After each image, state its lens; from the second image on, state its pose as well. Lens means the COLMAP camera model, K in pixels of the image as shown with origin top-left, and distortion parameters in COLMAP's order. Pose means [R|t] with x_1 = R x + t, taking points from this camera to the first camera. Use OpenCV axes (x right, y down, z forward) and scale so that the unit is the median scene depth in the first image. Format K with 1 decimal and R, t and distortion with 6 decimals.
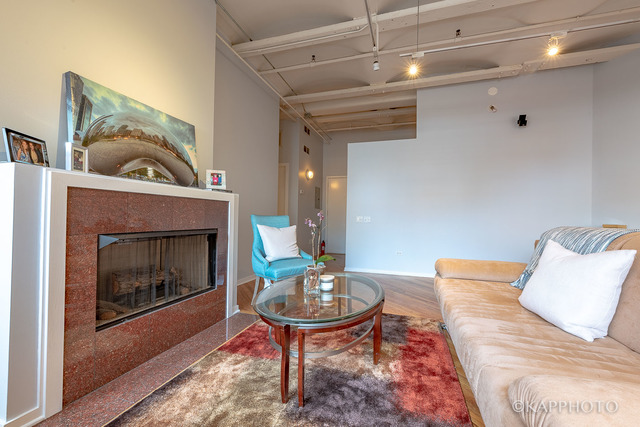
lens RADIAL K [[253.5, 0, 326.1], [0, 253.5, 215.2], [0, 0, 1]] dist [0.006421, -0.003929]
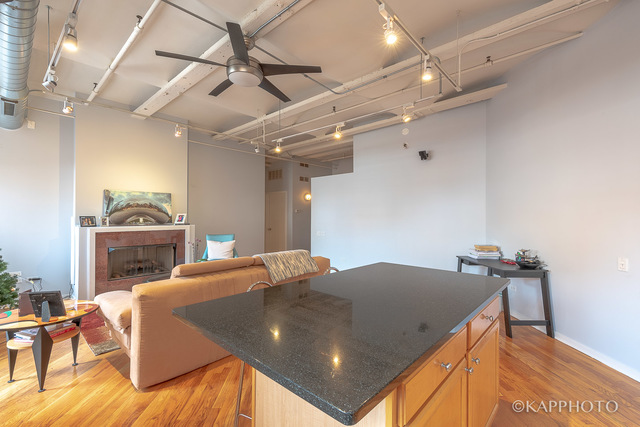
lens RADIAL K [[230.2, 0, 319.6], [0, 230.2, 217.9], [0, 0, 1]] dist [-0.006100, -0.001332]
pose [[0.945857, -0.013742, -0.324292, 1.382445], [0.010098, 0.999866, -0.012918, -0.128280], [0.324426, 0.008944, 0.945869, -0.422063]]
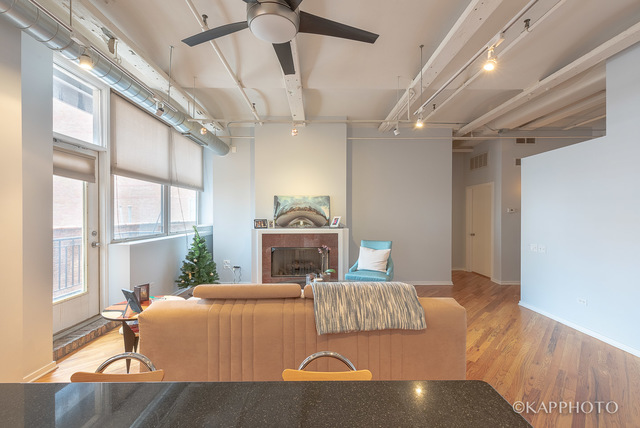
lens RADIAL K [[253.5, 0, 363.4], [0, 253.5, 222.3], [0, 0, 1]] dist [0.006421, -0.003929]
pose [[0.472946, 0.015769, -0.880950, 1.566593], [-0.010536, 0.999870, 0.012241, -0.187097], [0.881028, 0.003493, 0.473050, 0.315726]]
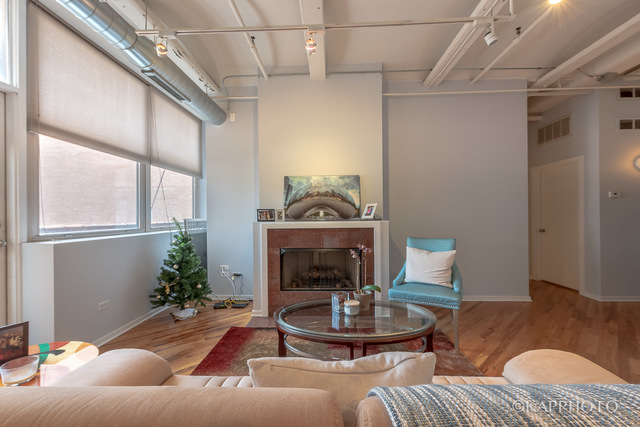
lens RADIAL K [[253.5, 0, 341.9], [0, 253.5, 212.7], [0, 0, 1]] dist [0.006421, -0.003929]
pose [[0.341227, -0.026720, -0.939601, 0.894013], [0.006298, 0.999638, -0.026140, -0.112633], [0.939960, 0.003002, 0.341272, 0.466319]]
